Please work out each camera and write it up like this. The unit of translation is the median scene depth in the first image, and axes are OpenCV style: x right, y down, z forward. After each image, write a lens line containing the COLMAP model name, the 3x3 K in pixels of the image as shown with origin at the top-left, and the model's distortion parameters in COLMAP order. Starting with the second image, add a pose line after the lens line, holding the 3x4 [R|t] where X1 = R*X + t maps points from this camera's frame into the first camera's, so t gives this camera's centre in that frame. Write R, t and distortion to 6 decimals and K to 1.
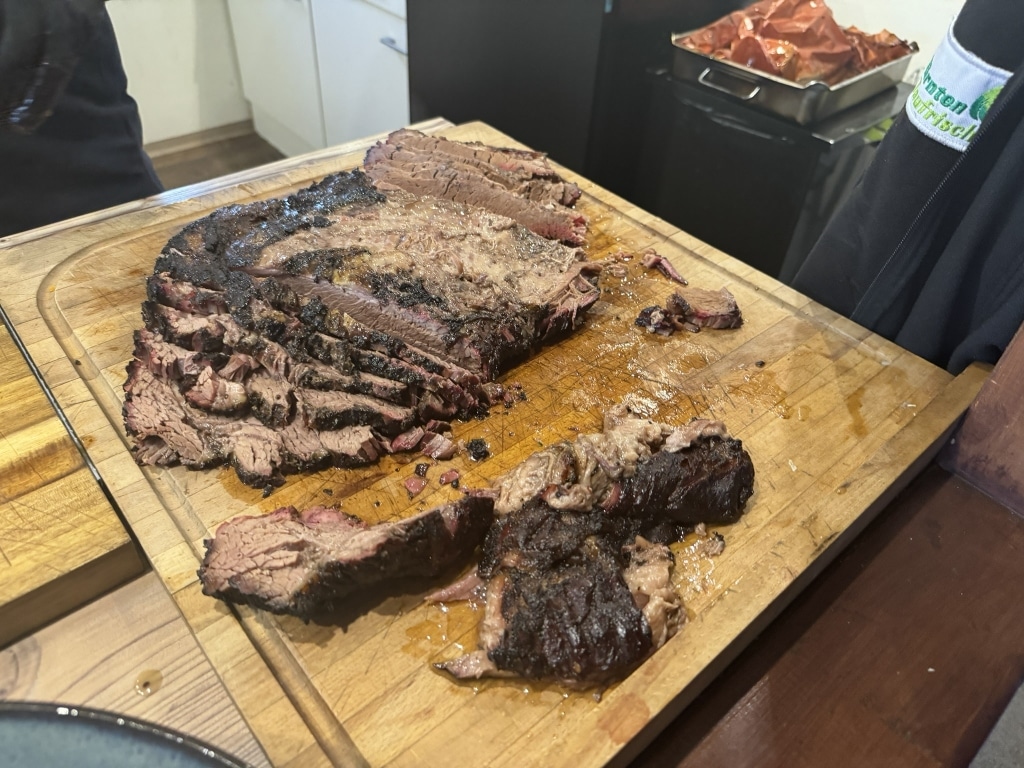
lens RADIAL K [[724.0, 0, 512.0], [0, 724.0, 384.0], [0, 0, 1]] dist [0.091456, -0.156712]
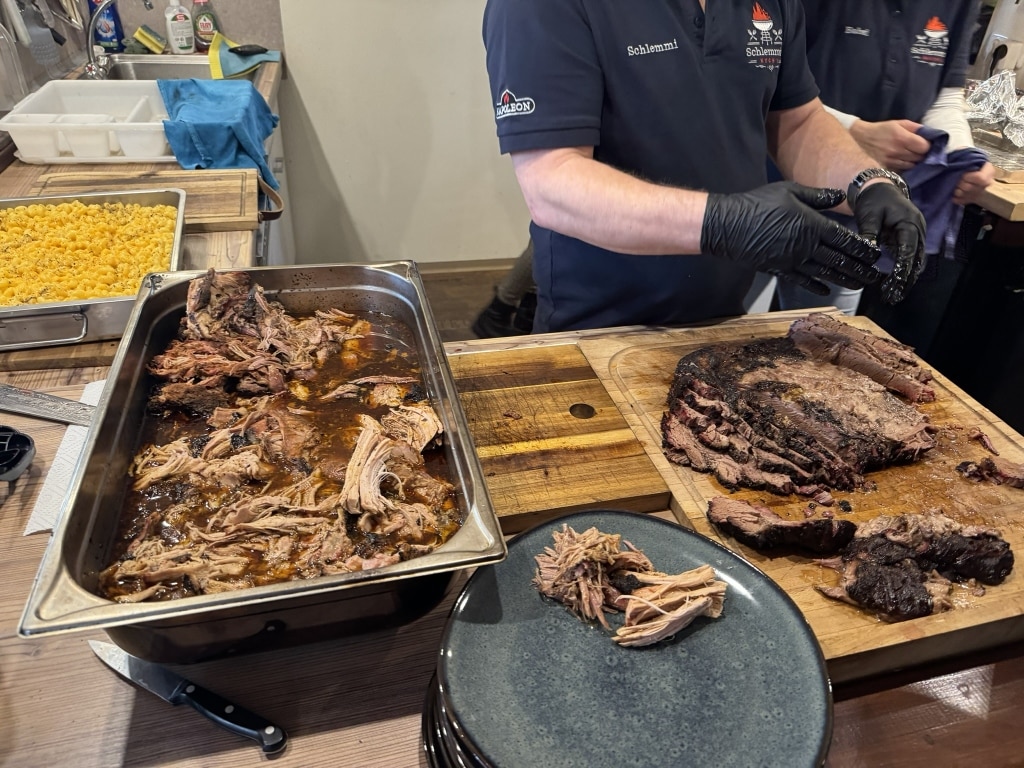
lens RADIAL K [[715.5, 0, 512.0], [0, 715.5, 384.0], [0, 0, 1]] dist [0.049745, -0.076238]
pose [[0.896779, 0.237247, -0.373498, -0.185396], [-0.290723, 0.952262, -0.093154, 0.201459], [0.333567, 0.192123, 0.922942, -0.971635]]
